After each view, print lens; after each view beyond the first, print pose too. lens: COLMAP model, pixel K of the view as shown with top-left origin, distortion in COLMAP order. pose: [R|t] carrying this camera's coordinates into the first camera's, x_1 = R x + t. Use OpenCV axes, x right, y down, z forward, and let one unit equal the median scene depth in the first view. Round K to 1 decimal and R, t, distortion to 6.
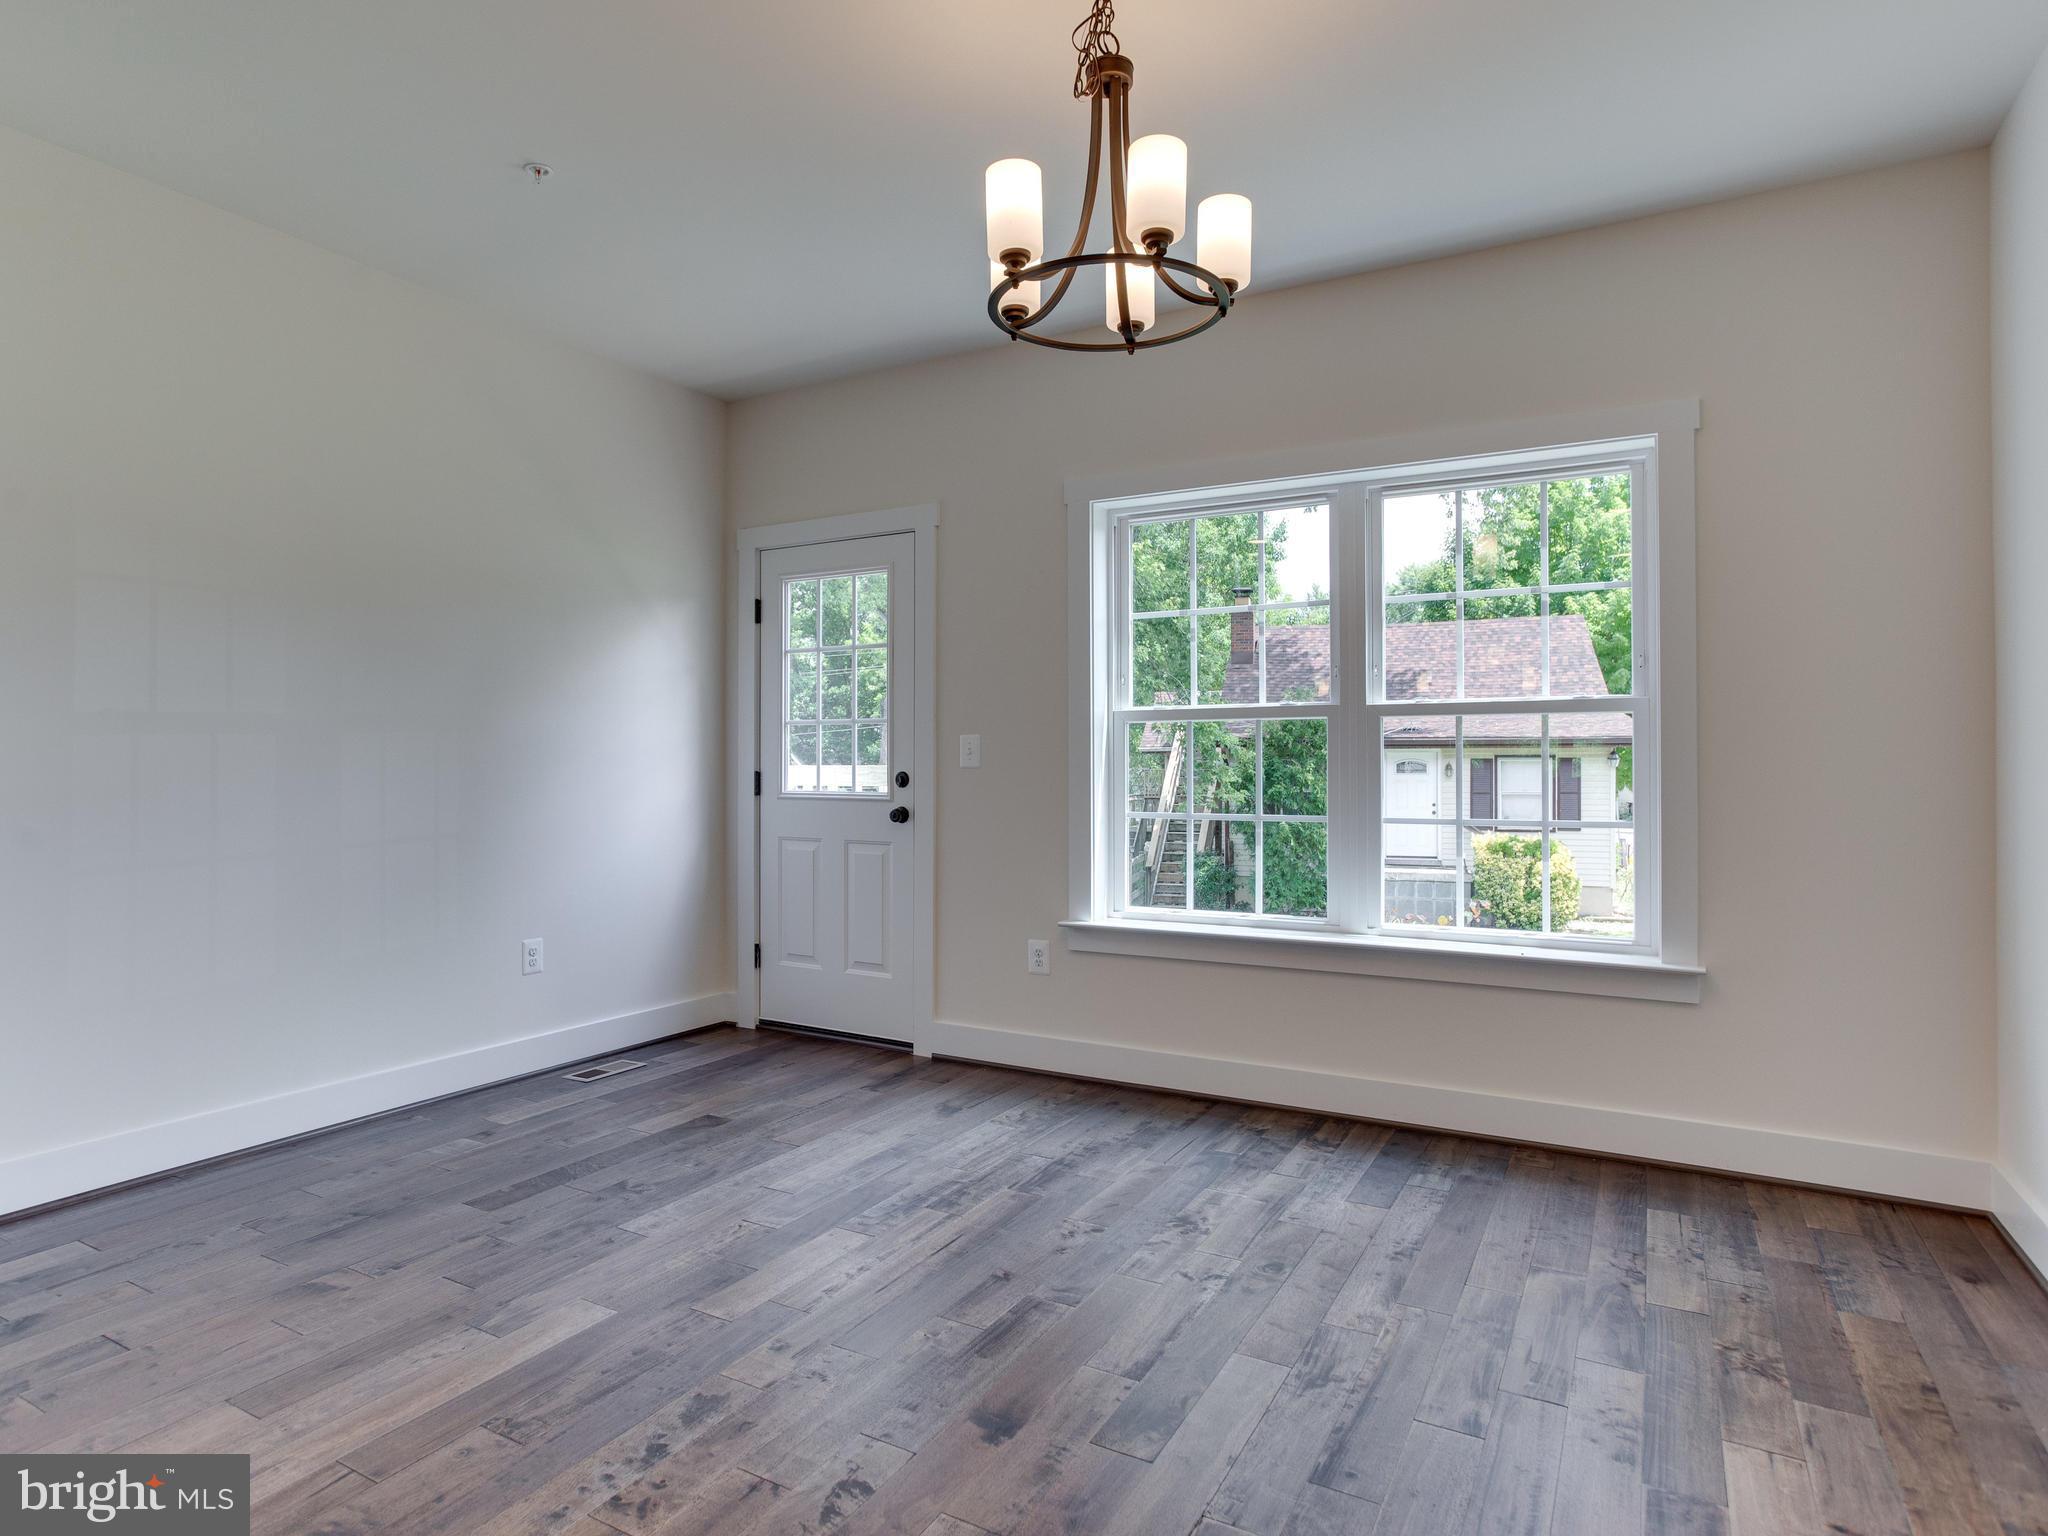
lens RADIAL K [[1144.5, 0, 997.8], [0, 1144.5, 756.0], [0, 0, 1]] dist [-0.048625, 0.029952]
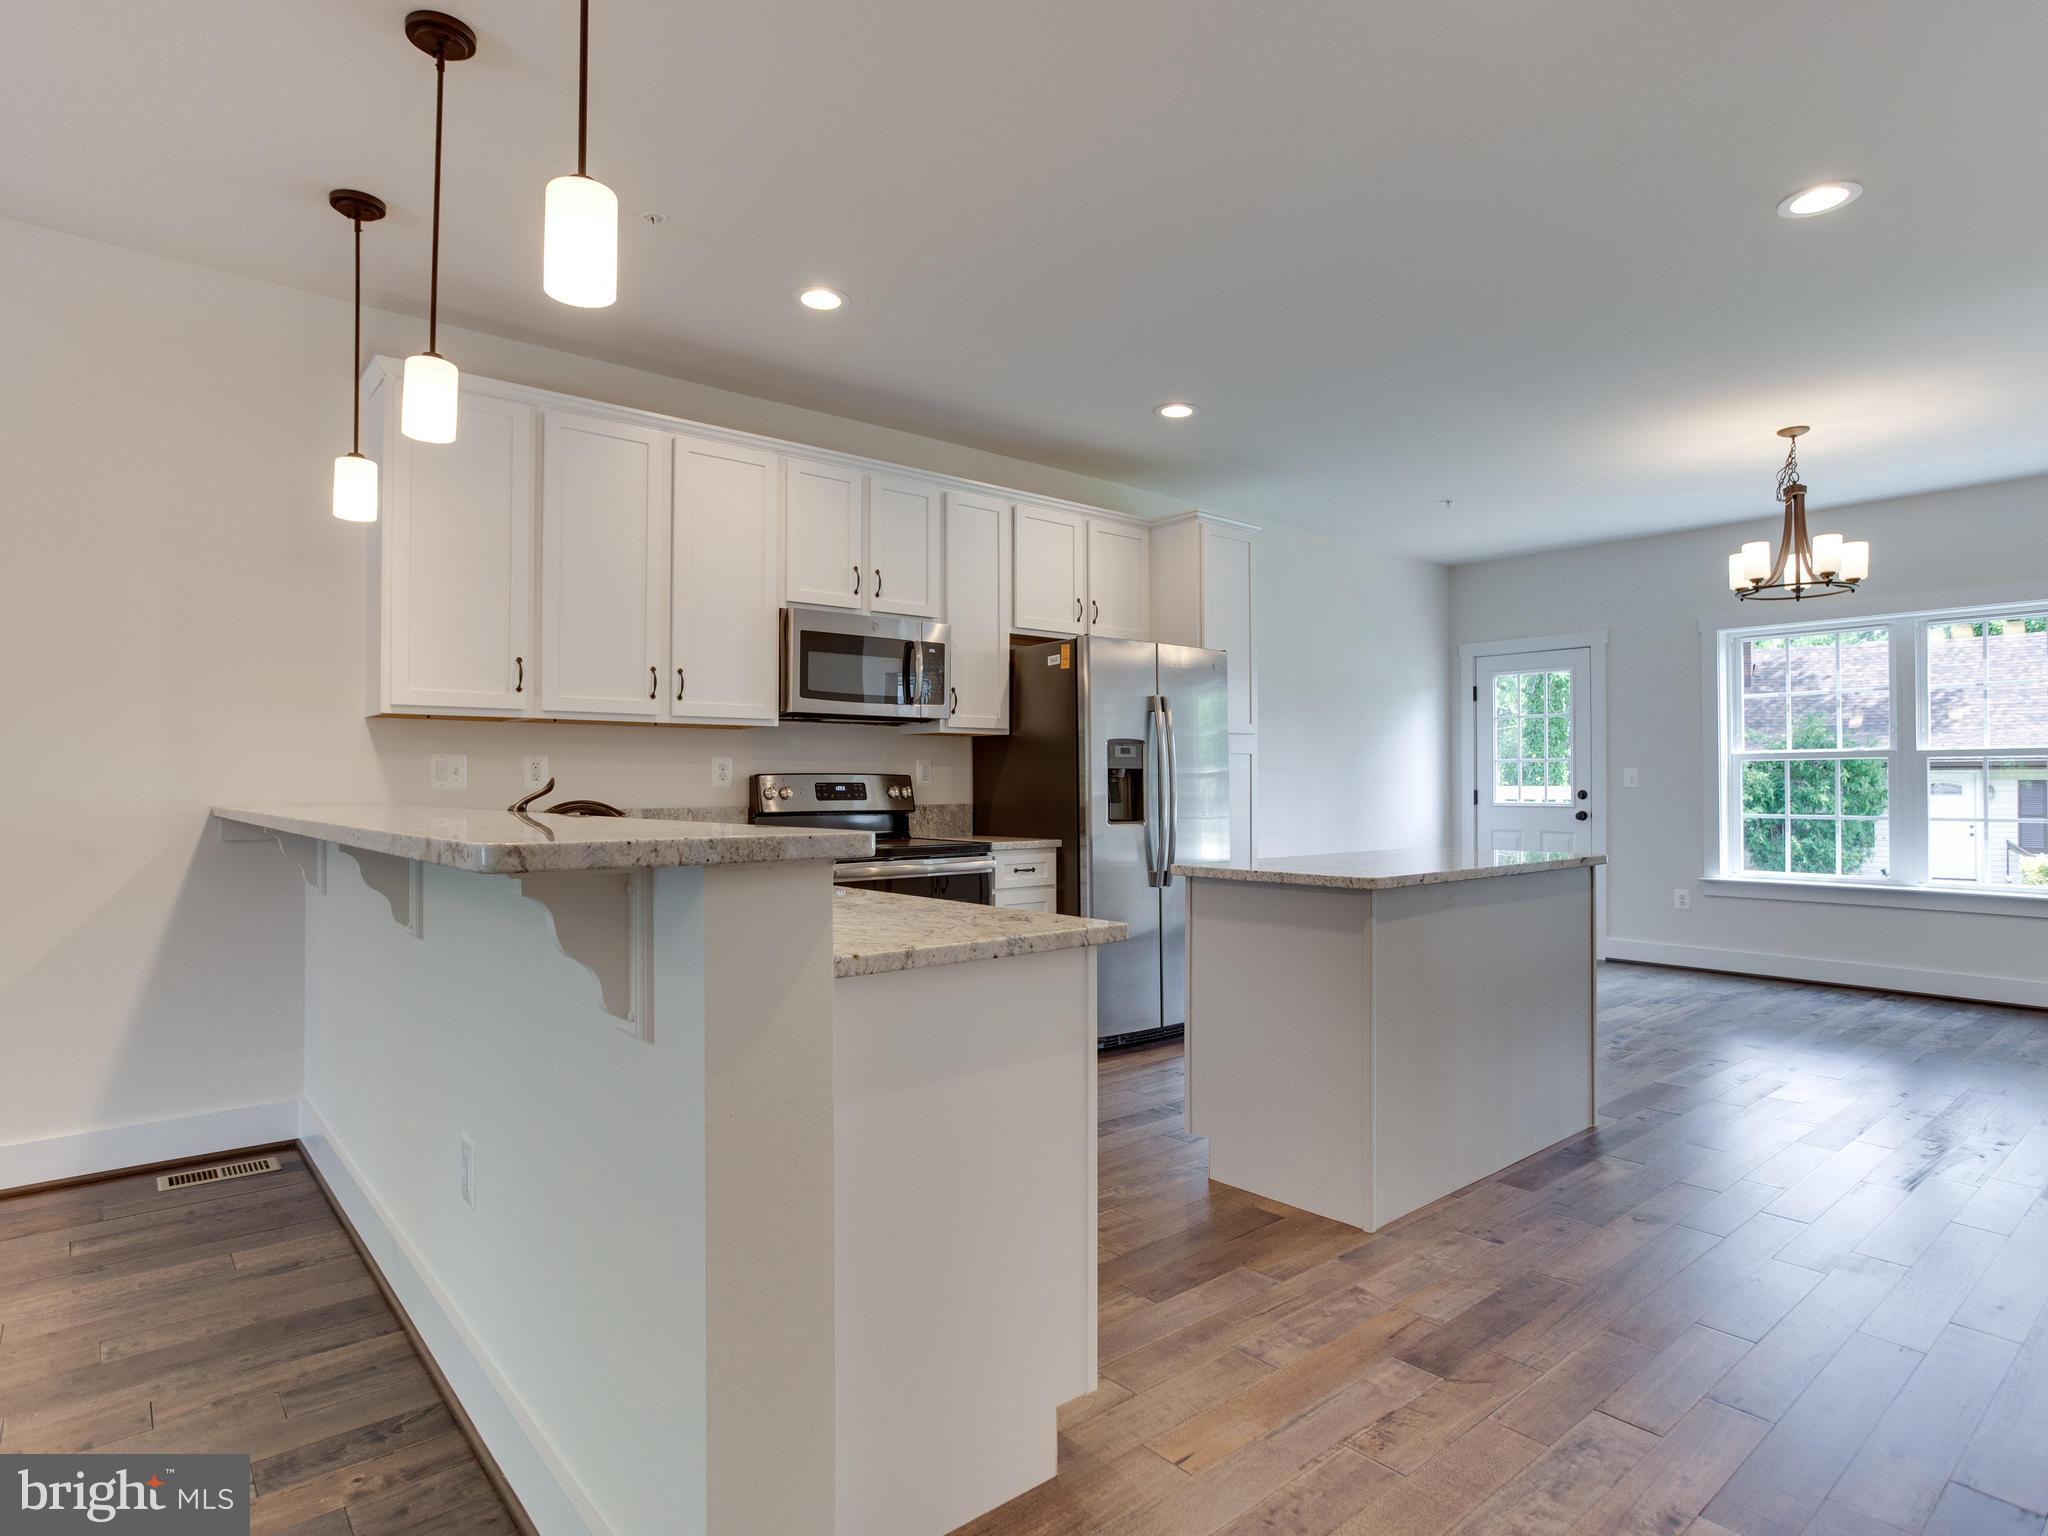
lens RADIAL K [[1144.5, 0, 1006.8], [0, 1144.5, 767.9], [0, 0, 1]] dist [-0.048625, 0.029952]
pose [[0.941590, -0.006711, -0.336693, -0.409789], [0.003636, 0.999946, -0.009764, -0.007327], [0.336740, 0.007970, 0.941564, -1.084928]]
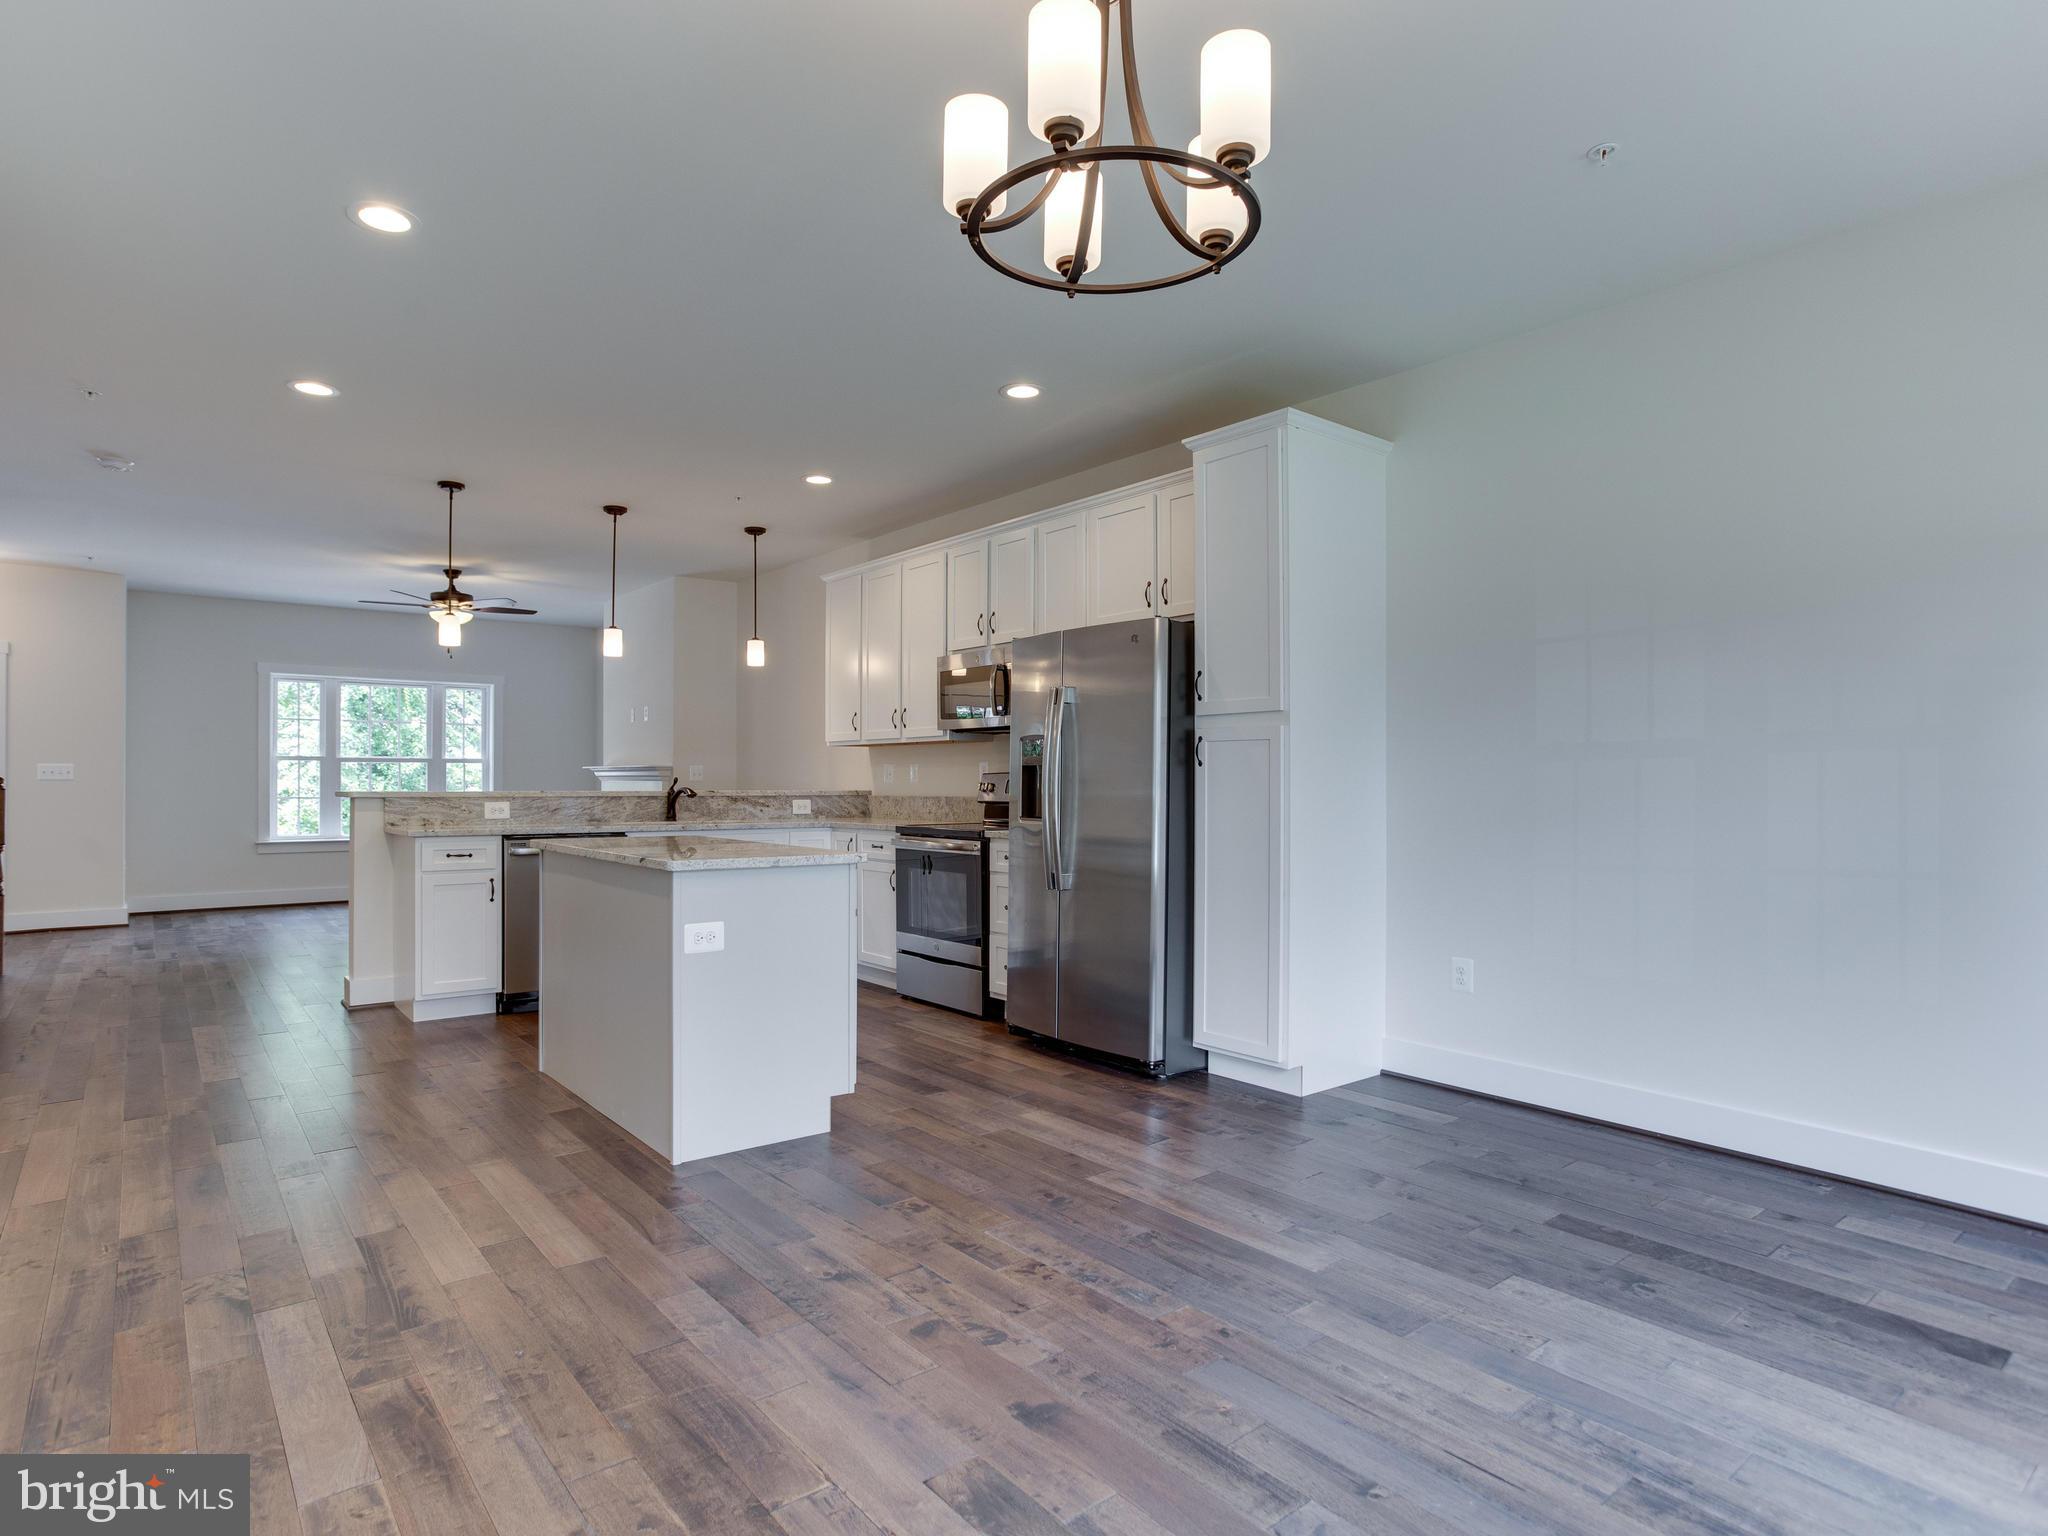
lens RADIAL K [[1144.5, 0, 1036.6], [0, 1144.5, 779.3], [0, 0, 1]] dist [-0.048625, 0.029952]
pose [[-0.363681, -0.003779, -0.931516, 0.543124], [0.001677, 0.999987, -0.004711, 0.003772], [0.931522, -0.003276, -0.363670, 0.765584]]
